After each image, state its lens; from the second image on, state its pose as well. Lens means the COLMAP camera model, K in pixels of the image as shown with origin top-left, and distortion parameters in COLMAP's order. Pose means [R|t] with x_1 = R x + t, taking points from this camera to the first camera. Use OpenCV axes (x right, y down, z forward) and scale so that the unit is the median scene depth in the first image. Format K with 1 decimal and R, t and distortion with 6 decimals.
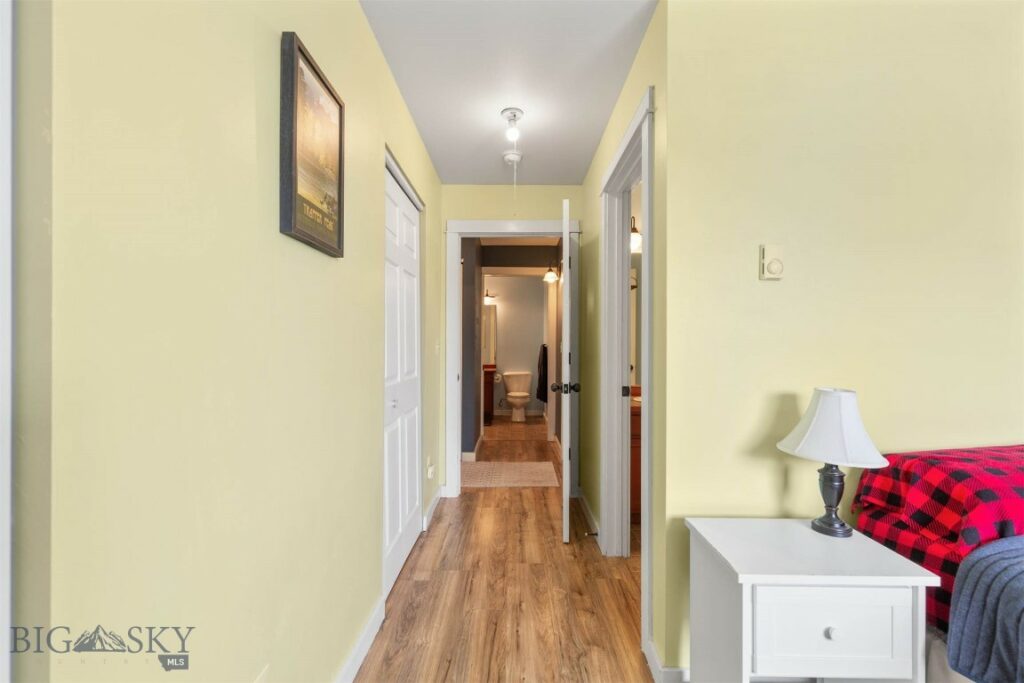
lens RADIAL K [[467.6, 0, 515.1], [0, 467.6, 344.2], [0, 0, 1]] dist [0.005363, -0.001394]
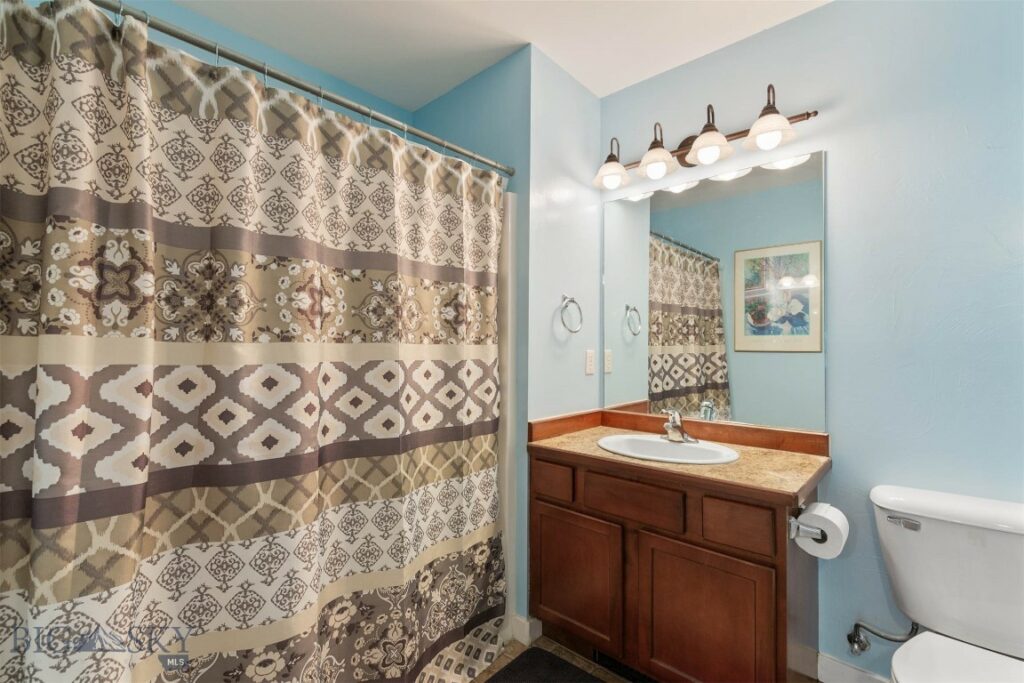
lens RADIAL K [[467.6, 0, 511.5], [0, 467.6, 342.7], [0, 0, 1]] dist [0.005363, -0.001394]
pose [[0.734268, -0.008416, -0.678808, -0.002331], [-0.003305, 0.999867, -0.015972, 0.003828], [0.678852, 0.013971, 0.734142, 0.767831]]
